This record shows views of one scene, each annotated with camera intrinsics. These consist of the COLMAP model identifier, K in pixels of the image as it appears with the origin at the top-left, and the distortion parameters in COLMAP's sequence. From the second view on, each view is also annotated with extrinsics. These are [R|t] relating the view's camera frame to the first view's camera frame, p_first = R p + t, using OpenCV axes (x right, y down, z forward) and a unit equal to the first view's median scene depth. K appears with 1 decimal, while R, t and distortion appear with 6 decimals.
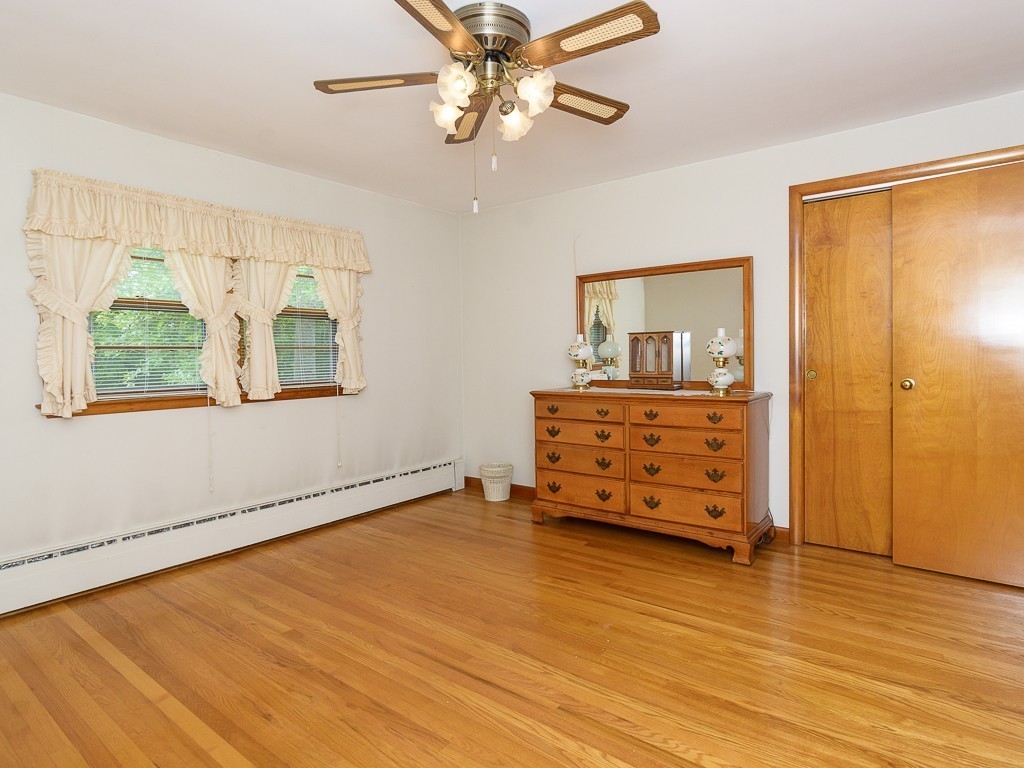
lens RADIAL K [[567.3, 0, 512.3], [0, 567.3, 391.0], [0, 0, 1]] dist [0.003147, 0.001782]
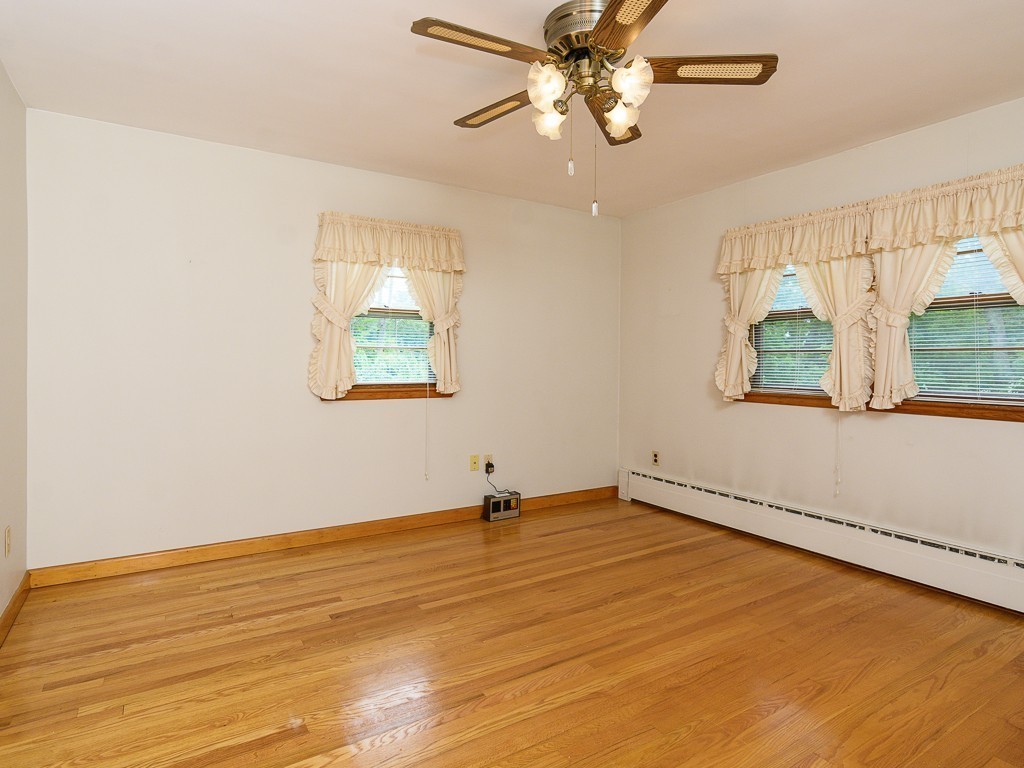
lens RADIAL K [[567.3, 0, 511.9], [0, 567.3, 374.5], [0, 0, 1]] dist [0.003147, 0.001782]
pose [[-0.336315, 0.035561, -0.941078, 0.773511], [-0.060893, 0.996375, 0.059413, -0.074475], [0.939779, 0.077286, -0.332930, 1.013551]]
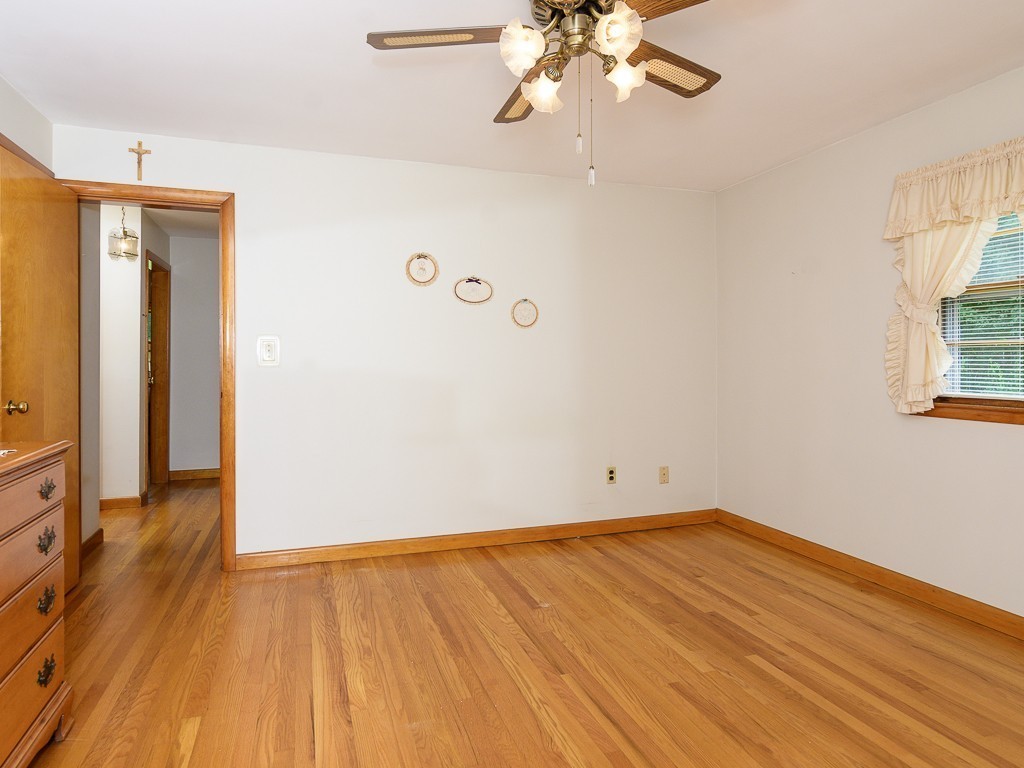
lens RADIAL K [[587.6, 0, 489.5], [0, 587.6, 364.5], [0, 0, 1]] dist [-0.005194, -0.001518]
pose [[-0.826992, 0.013936, 0.562041, -0.342649], [0.047056, 0.997901, 0.044495, -0.083293], [-0.560241, 0.063245, -0.825911, 1.496254]]
